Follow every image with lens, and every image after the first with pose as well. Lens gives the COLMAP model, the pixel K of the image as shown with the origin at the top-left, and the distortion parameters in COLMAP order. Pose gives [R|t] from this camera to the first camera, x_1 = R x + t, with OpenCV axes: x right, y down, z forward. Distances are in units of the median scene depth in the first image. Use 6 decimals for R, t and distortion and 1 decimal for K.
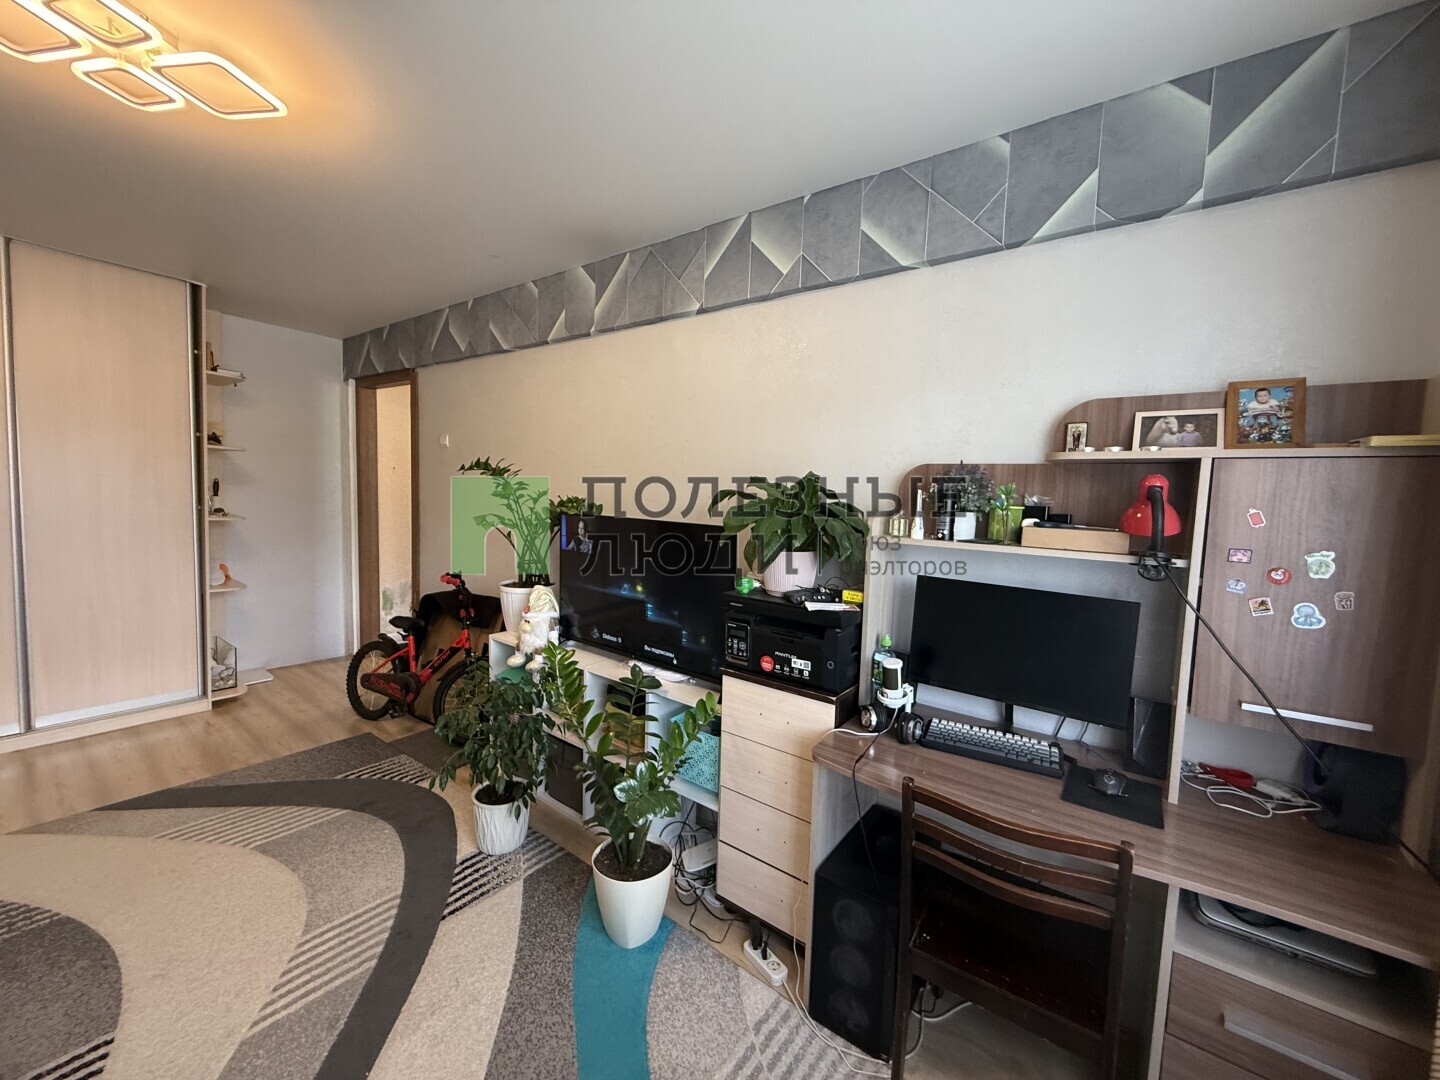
lens RADIAL K [[574.3, 0, 718.0], [0, 574.3, 547.8], [0, 0, 1]] dist [-0.001729, 0.000376]
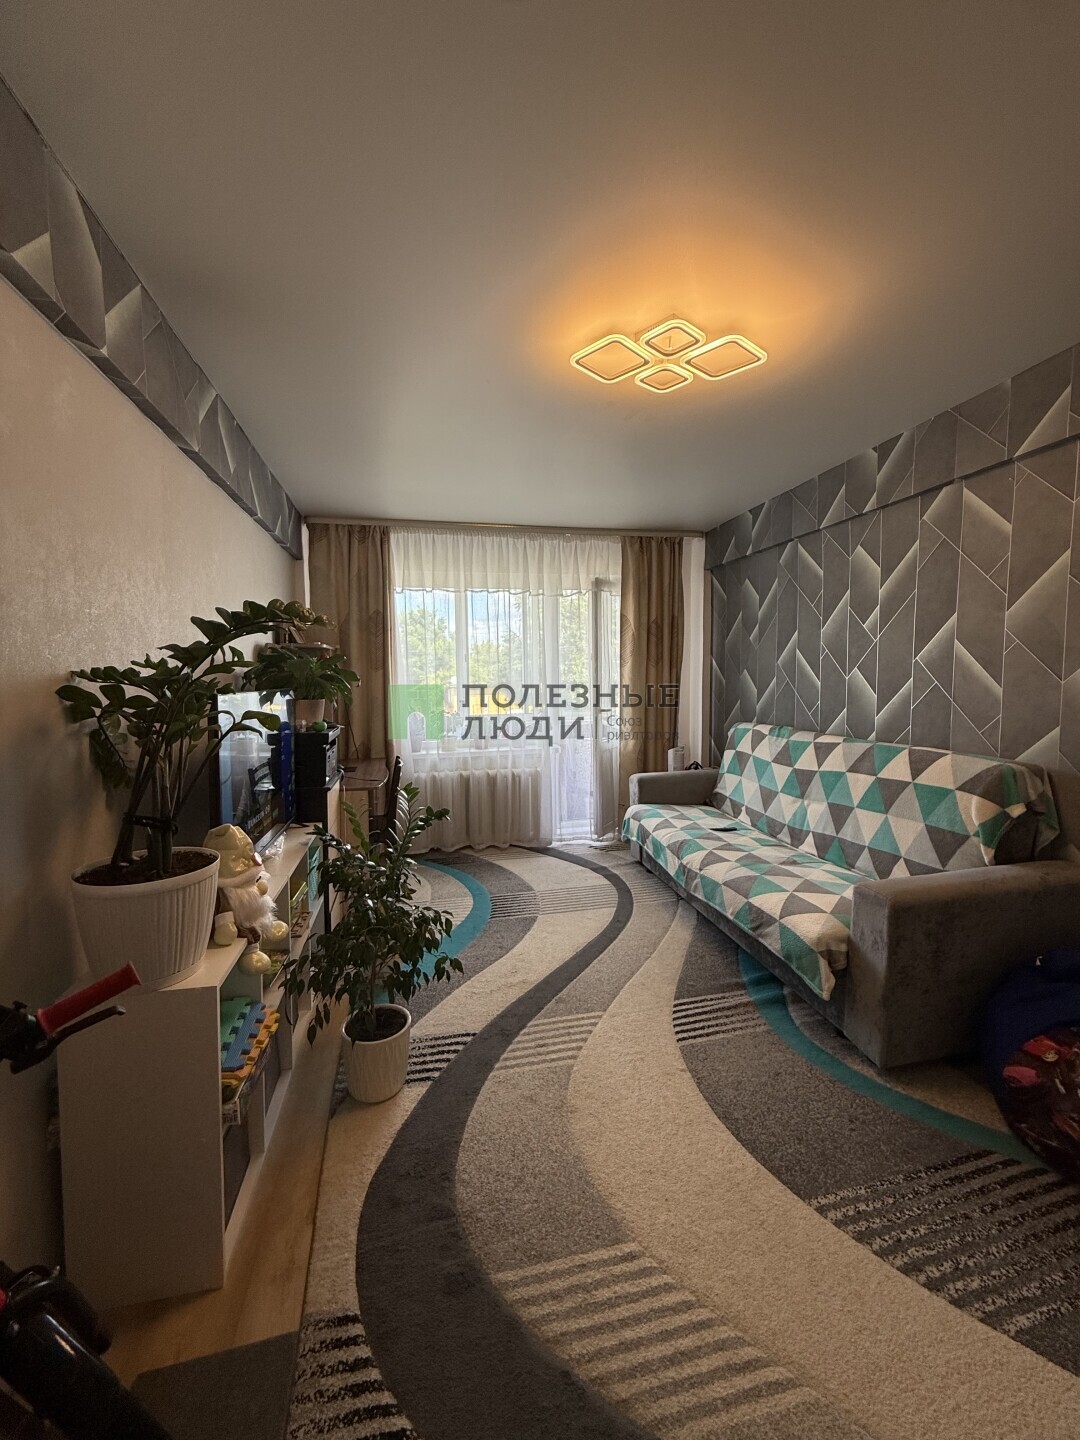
lens RADIAL K [[574.3, 0, 541.1], [0, 574.3, 716.5], [0, 0, 1]] dist [-0.001729, 0.000376]
pose [[-0.763188, -0.078497, 0.641390, -1.224532], [0.033751, 0.986396, 0.160882, -0.161756], [-0.645294, 0.144431, -0.750157, 1.625303]]
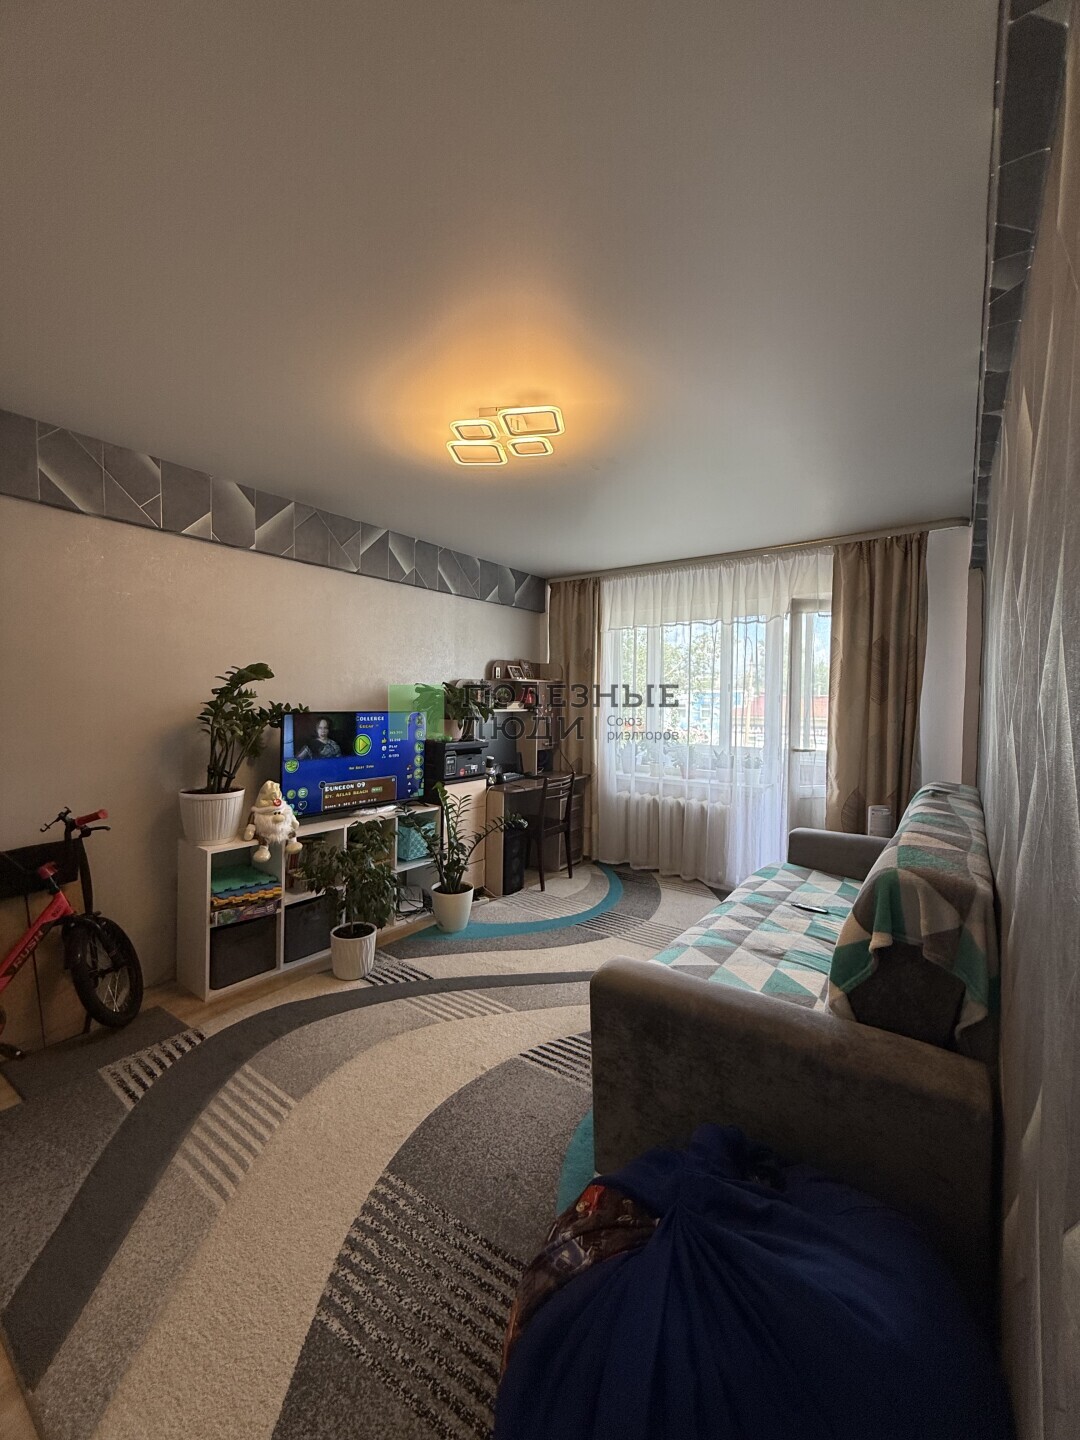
lens RADIAL K [[574.3, 0, 541.1], [0, 574.3, 716.5], [0, 0, 1]] dist [-0.001729, 0.000376]
pose [[-0.023388, -0.073410, 0.997028, -1.876536], [0.068886, 0.994812, 0.074862, -0.133287], [-0.997350, 0.070432, -0.018210, 0.663779]]
